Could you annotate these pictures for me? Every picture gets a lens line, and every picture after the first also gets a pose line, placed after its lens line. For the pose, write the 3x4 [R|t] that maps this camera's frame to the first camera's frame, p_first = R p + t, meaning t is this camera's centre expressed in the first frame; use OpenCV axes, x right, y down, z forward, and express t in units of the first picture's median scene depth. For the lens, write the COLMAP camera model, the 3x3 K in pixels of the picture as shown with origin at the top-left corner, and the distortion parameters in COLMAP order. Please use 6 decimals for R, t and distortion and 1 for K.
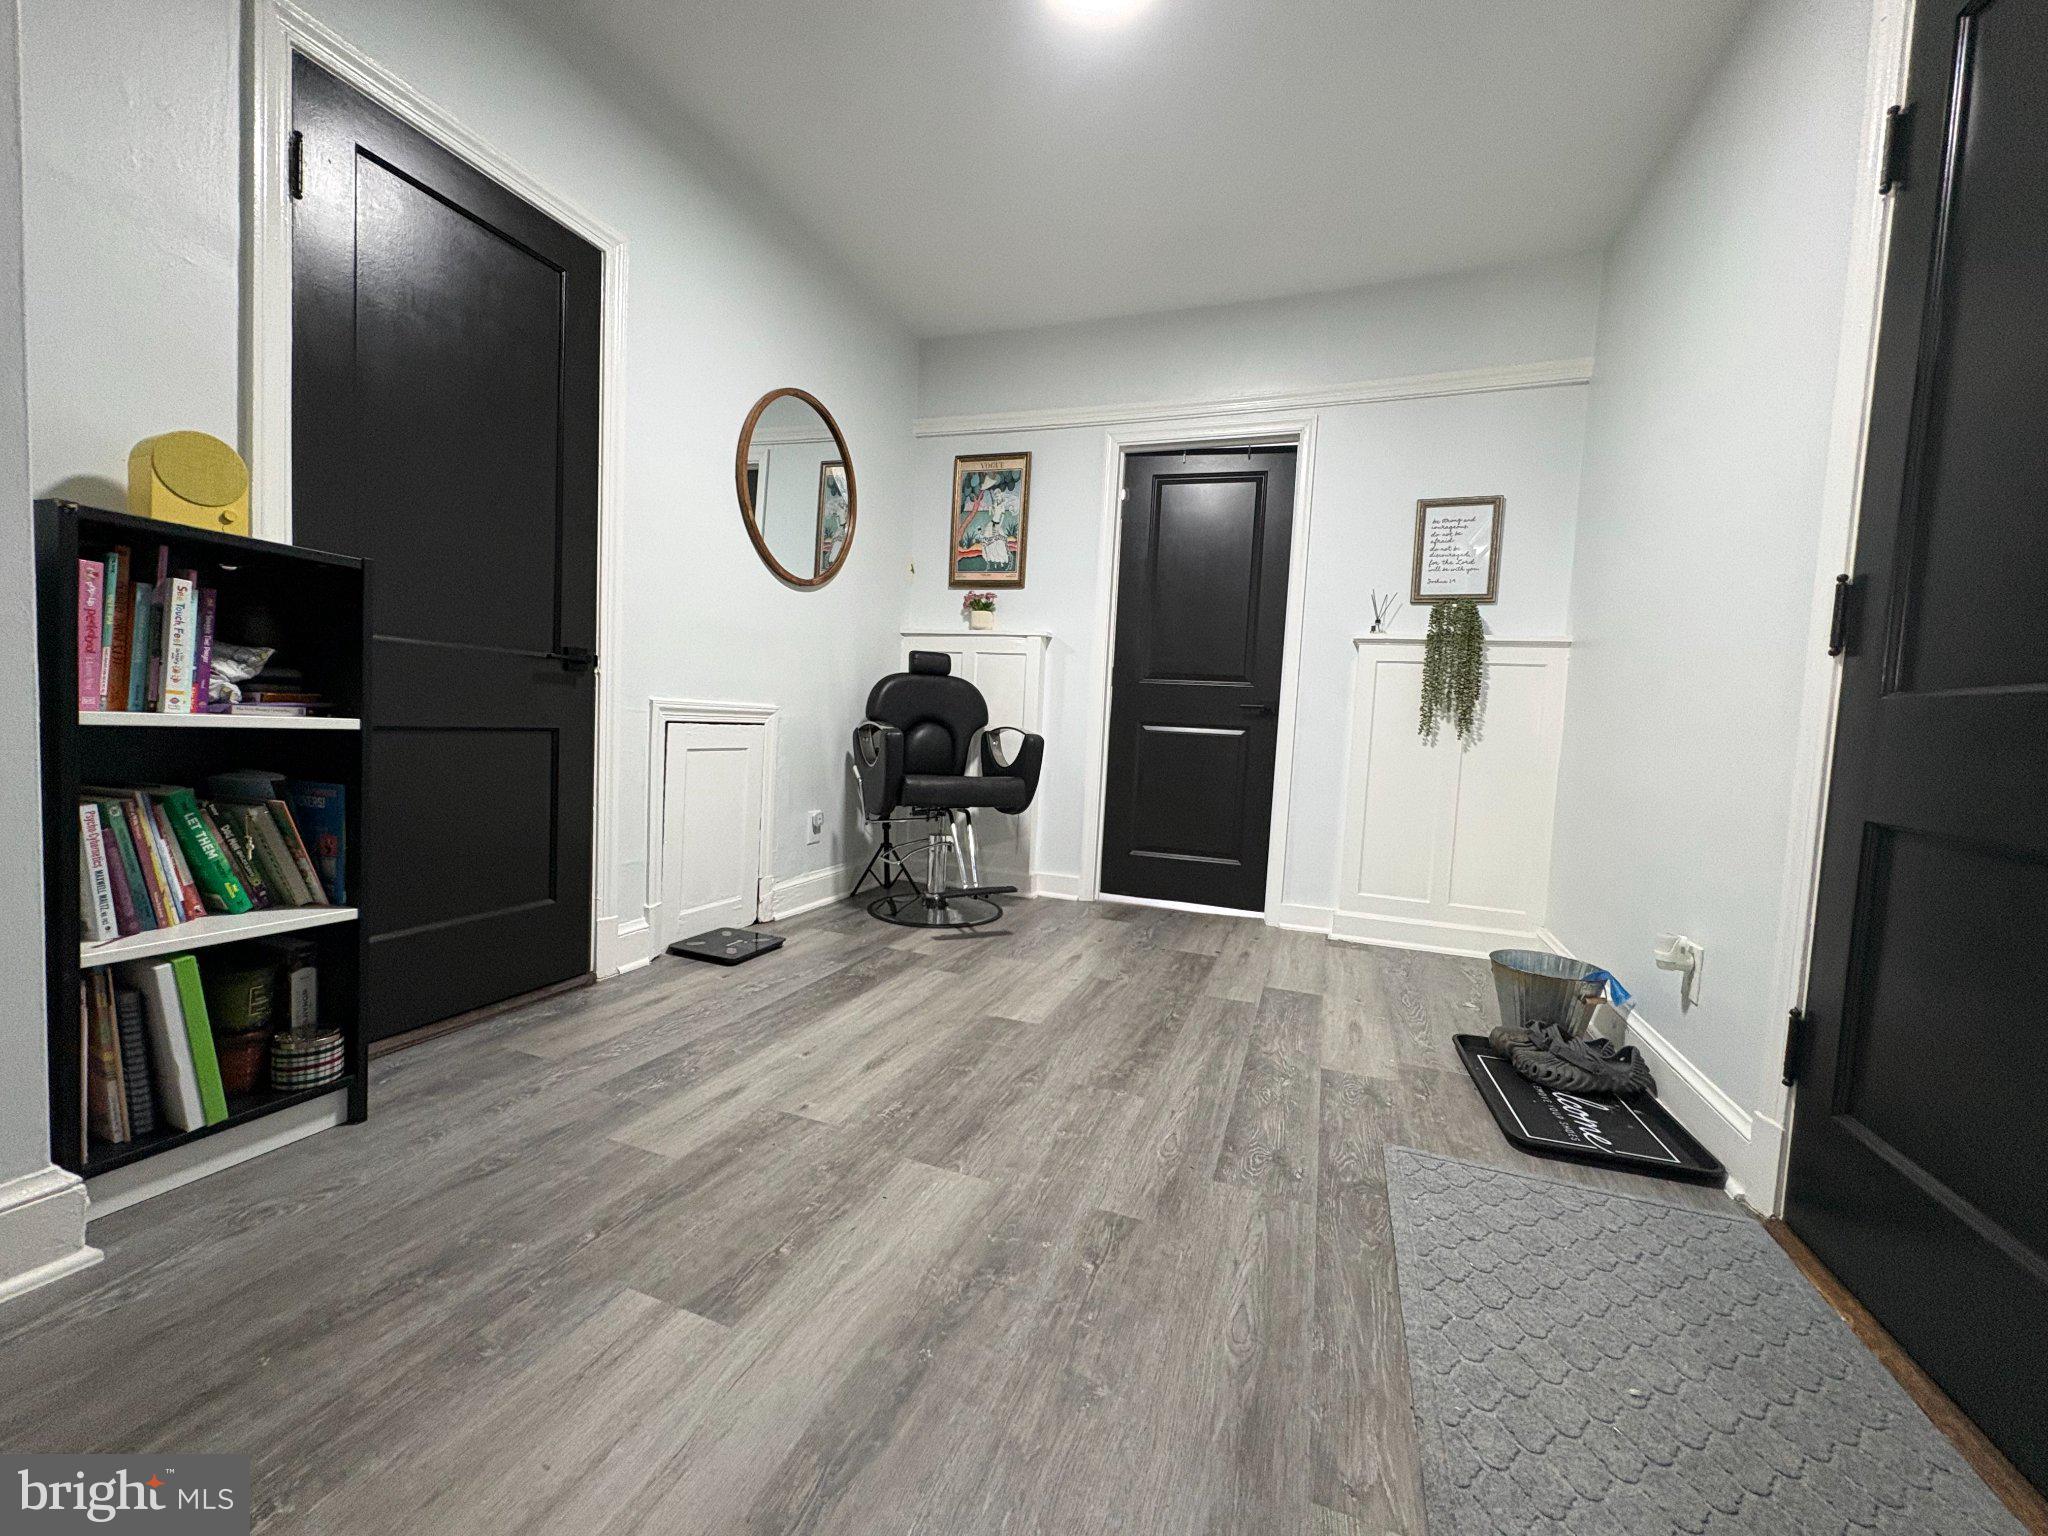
lens RADIAL K [[811.0, 0, 1026.0], [0, 811.0, 768.7], [0, 0, 1]] dist [0.001413, -0.000346]
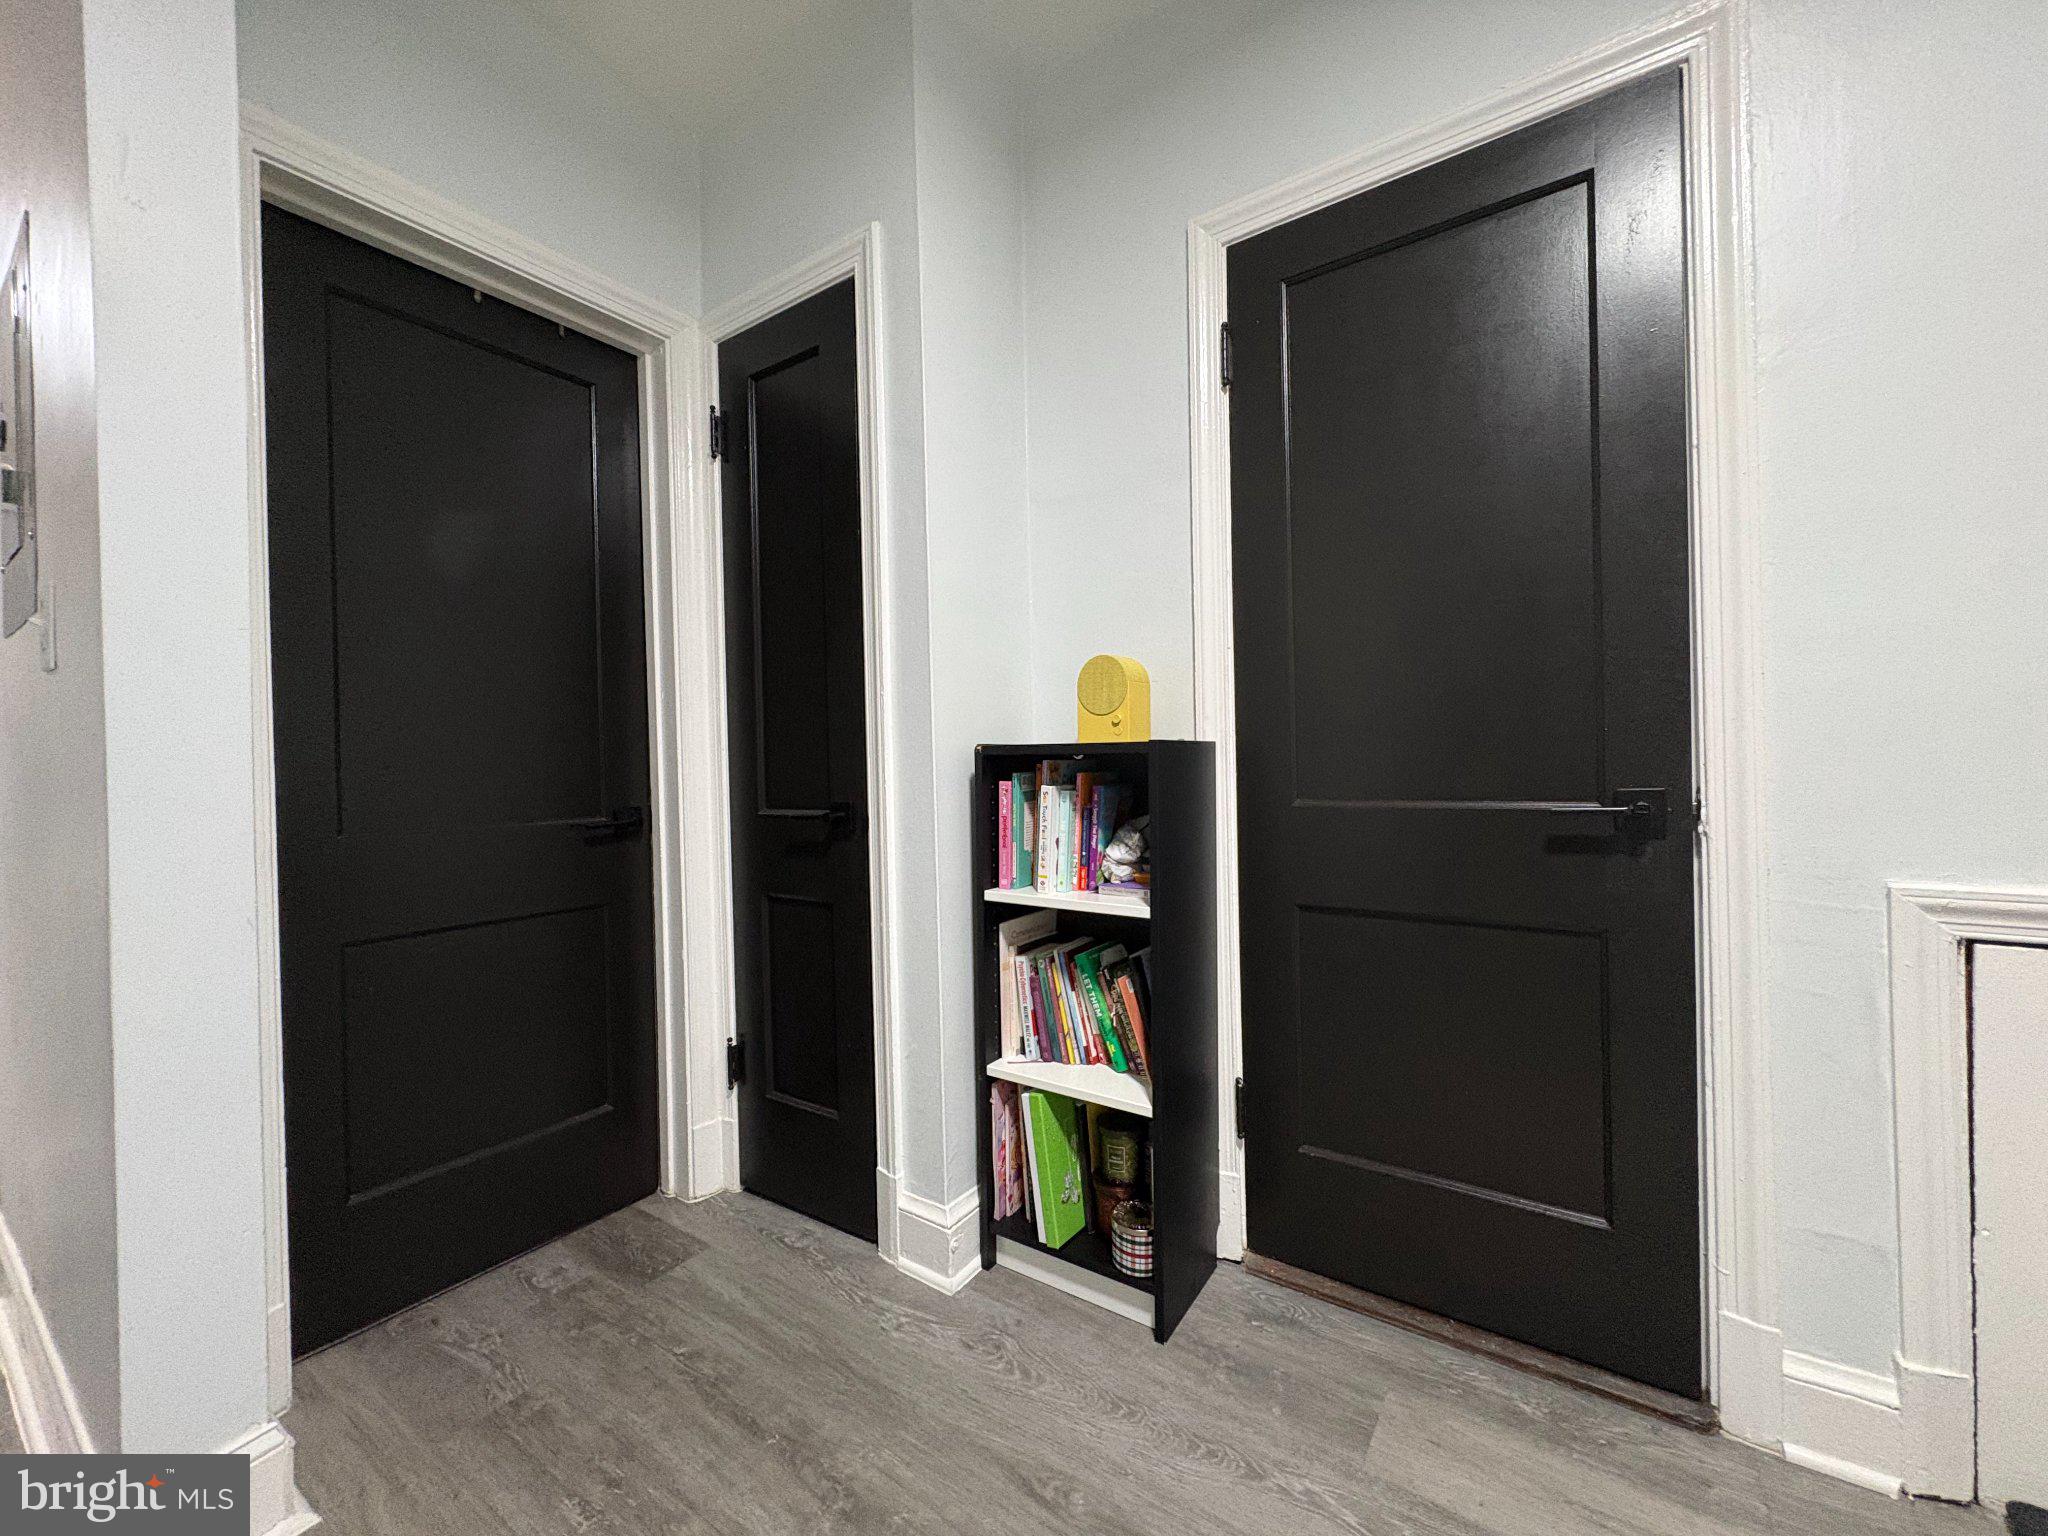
lens RADIAL K [[811.0, 0, 1027.1], [0, 811.0, 765.9], [0, 0, 1]] dist [0.001413, -0.000346]
pose [[-0.245847, -0.042130, -0.968393, 0.097589], [-0.048724, 0.998329, -0.031063, -0.127128], [0.968083, 0.039548, -0.247489, 0.726819]]
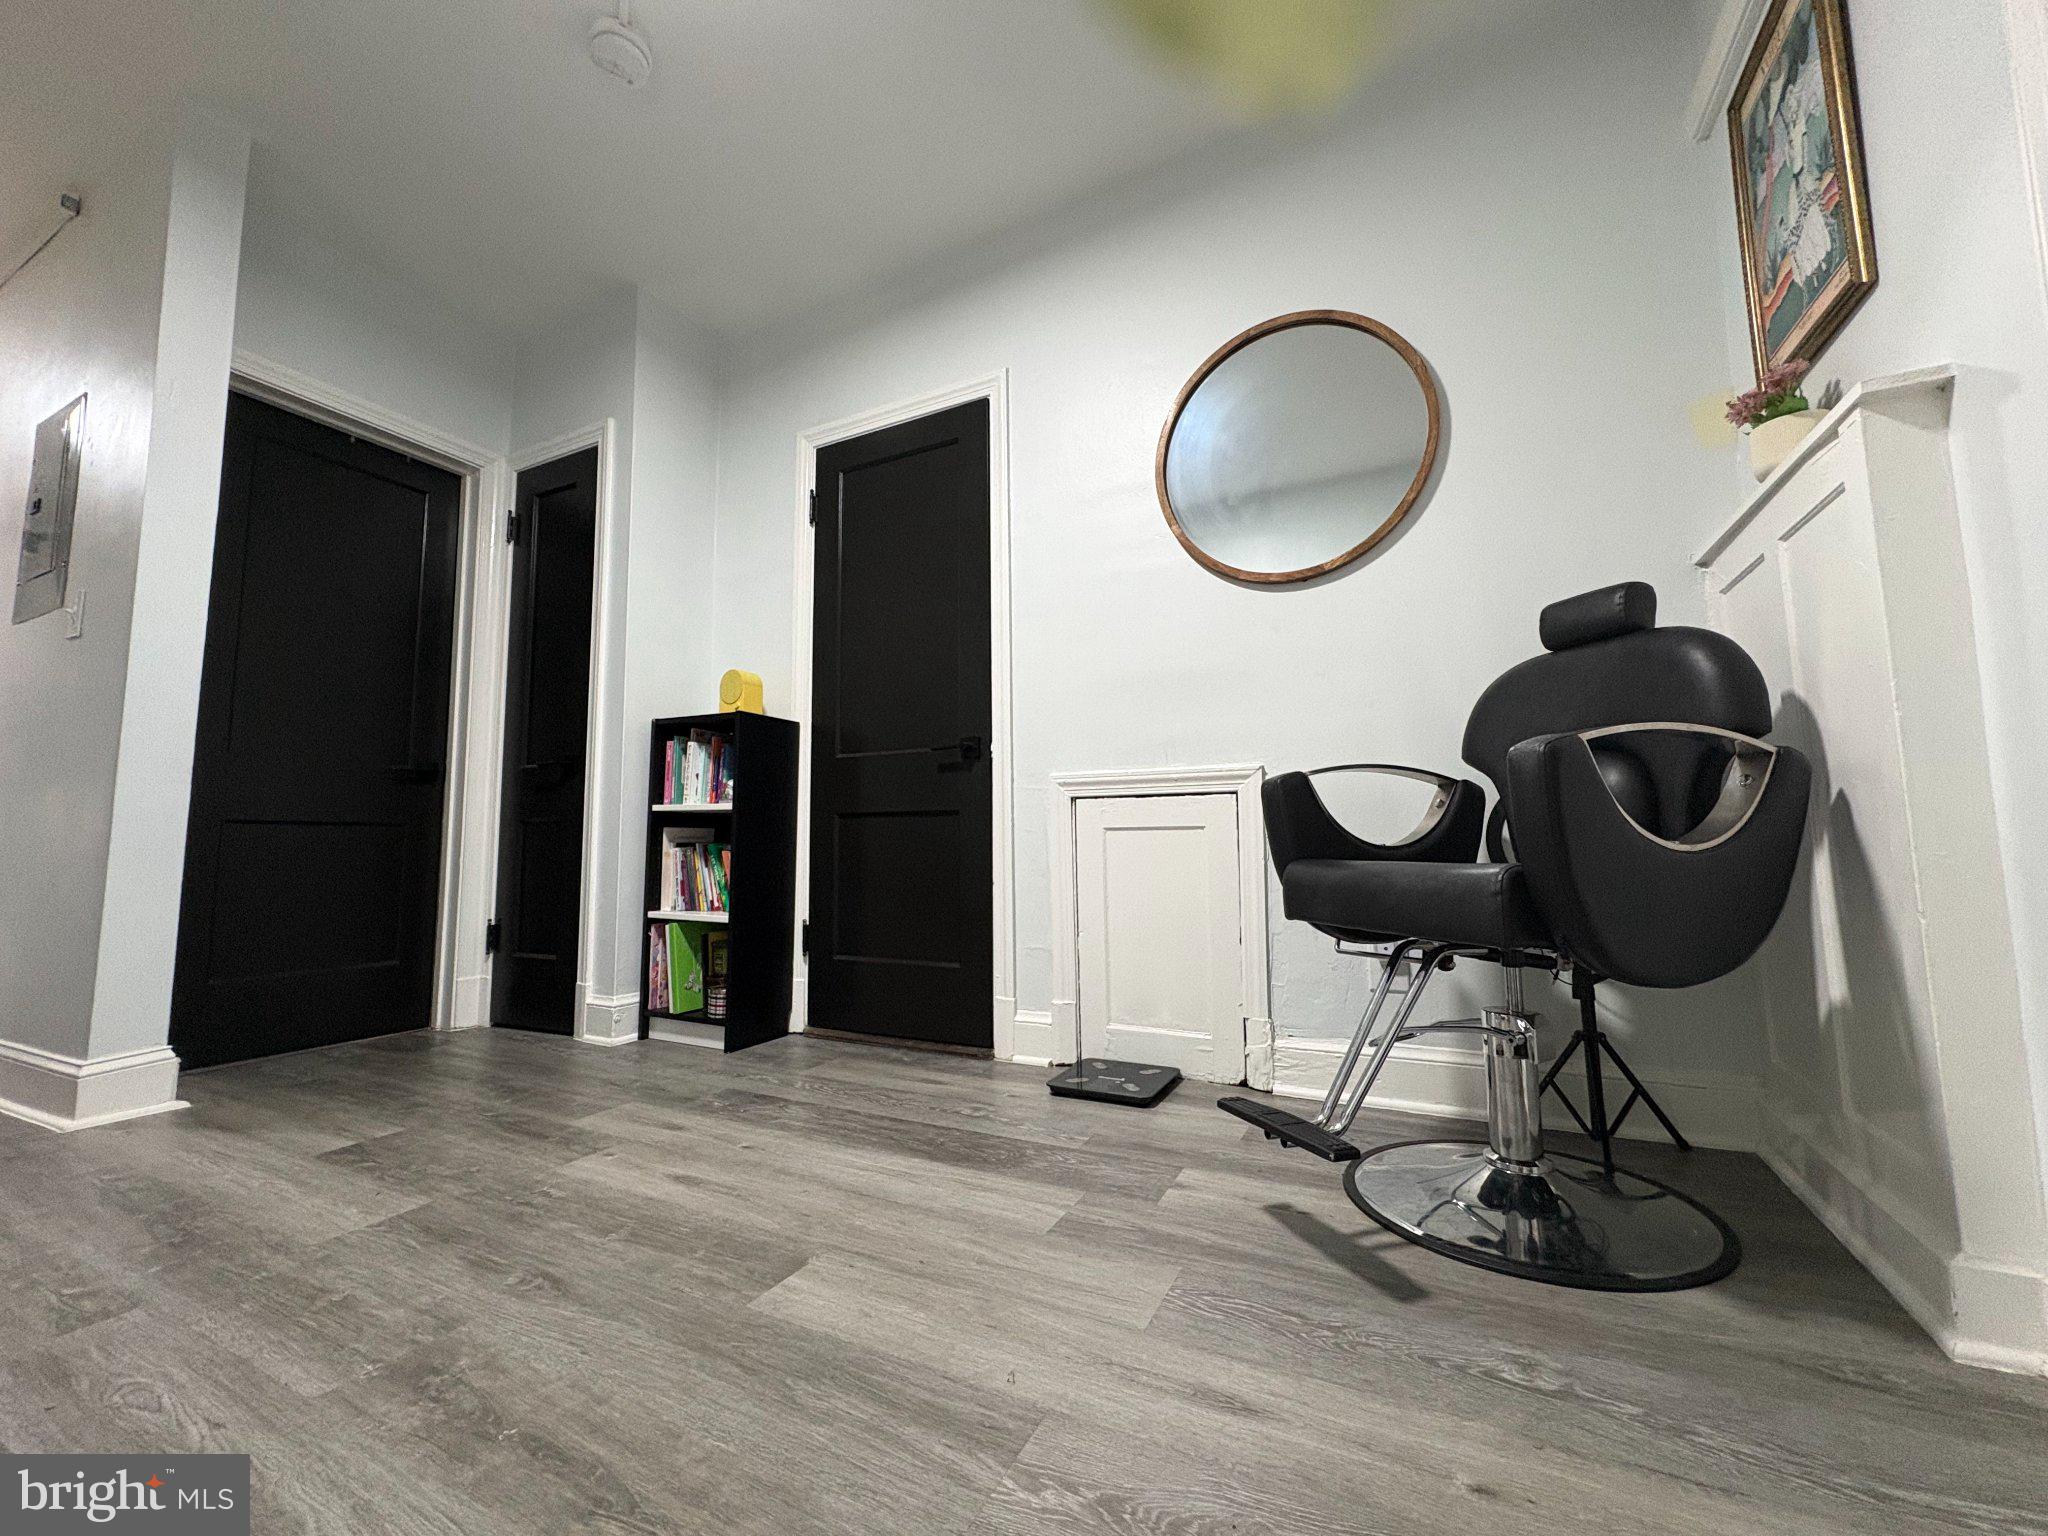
lens RADIAL K [[811.0, 0, 1025.2], [0, 811.0, 767.9], [0, 0, 1]] dist [0.001413, -0.000346]
pose [[-0.112874, -0.145027, -0.982968, 0.535263], [-0.058607, 0.988540, -0.139119, 0.045031], [0.991879, 0.041906, -0.120080, 1.209497]]
